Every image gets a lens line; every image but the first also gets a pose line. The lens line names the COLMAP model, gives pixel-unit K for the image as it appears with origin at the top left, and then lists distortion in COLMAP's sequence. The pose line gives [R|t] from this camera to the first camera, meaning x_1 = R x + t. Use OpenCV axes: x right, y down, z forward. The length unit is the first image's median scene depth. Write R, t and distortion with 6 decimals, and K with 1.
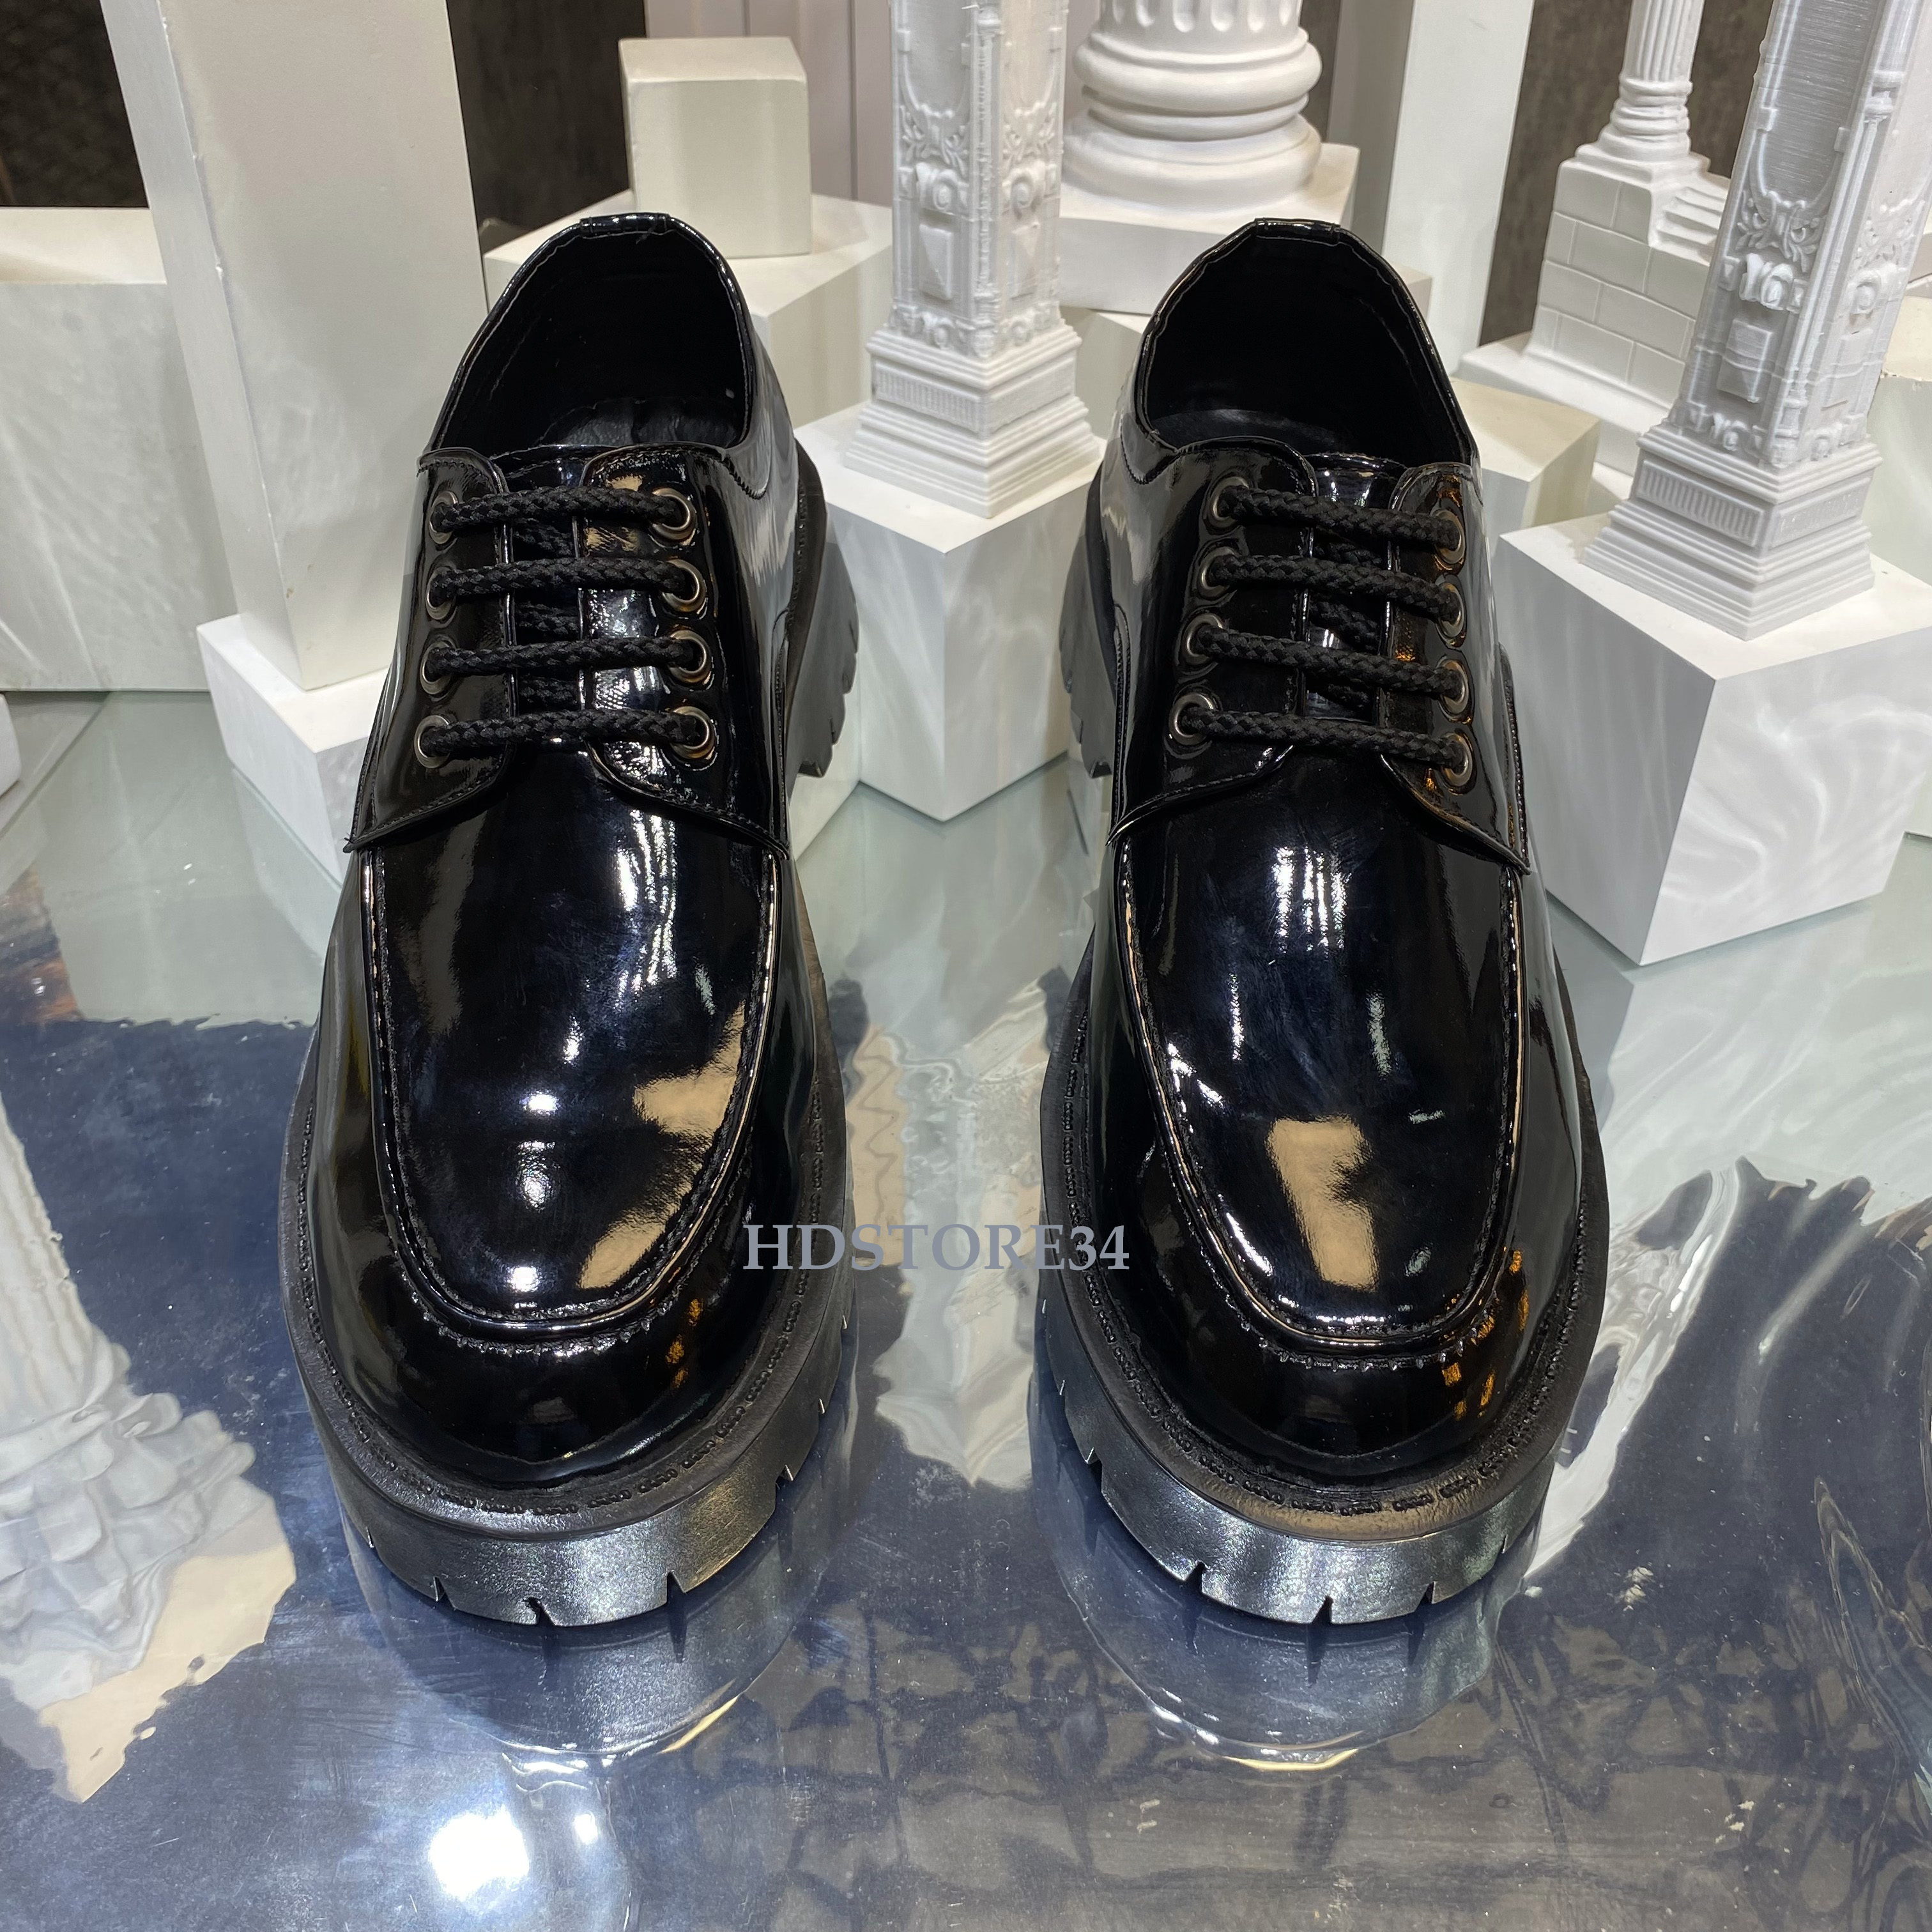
lens RADIAL K [[2004.6, 0, 976.1], [0, 2004.6, 969.1], [0, 0, 1]] dist [0.007079, 0.000000]
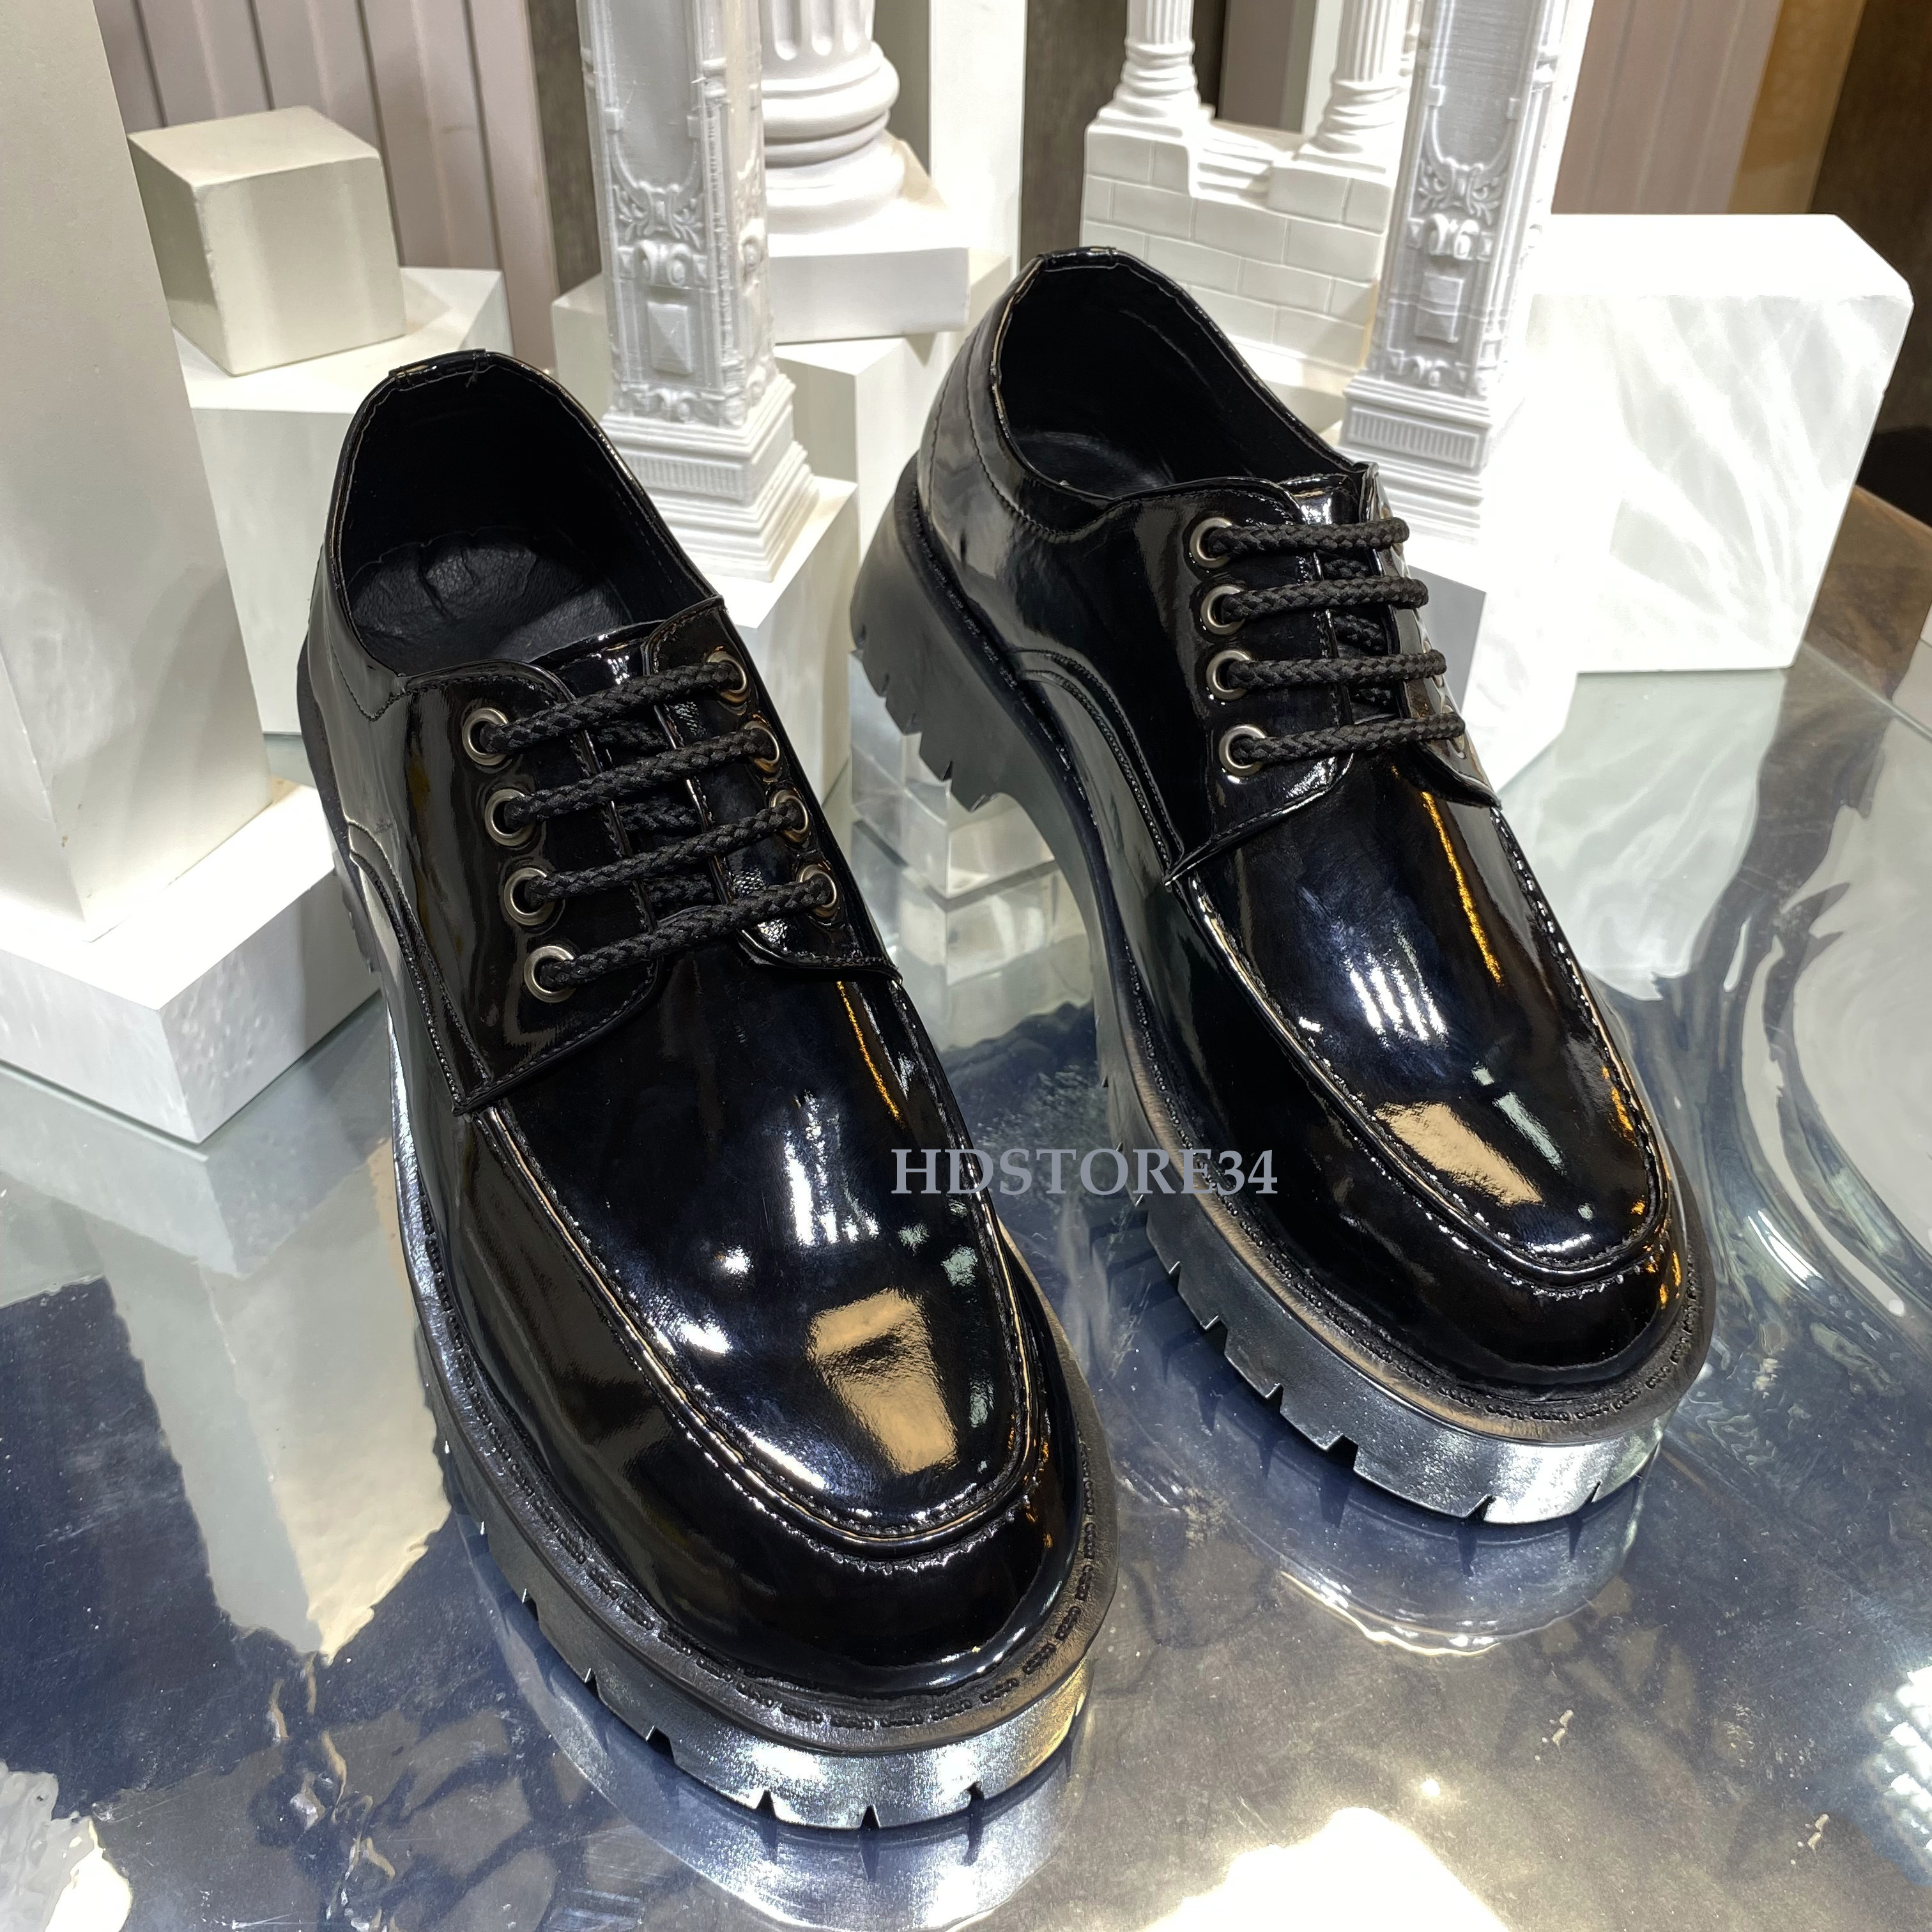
lens RADIAL K [[2004.6, 0, 981.4], [0, 2004.6, 957.3], [0, 0, 1]] dist [0.007079, 0.000000]
pose [[0.893464, -0.281183, 0.350226, -0.317075], [0.266991, 0.959556, 0.089268, -0.115267], [-0.361162, 0.013750, 0.932402, 0.049958]]
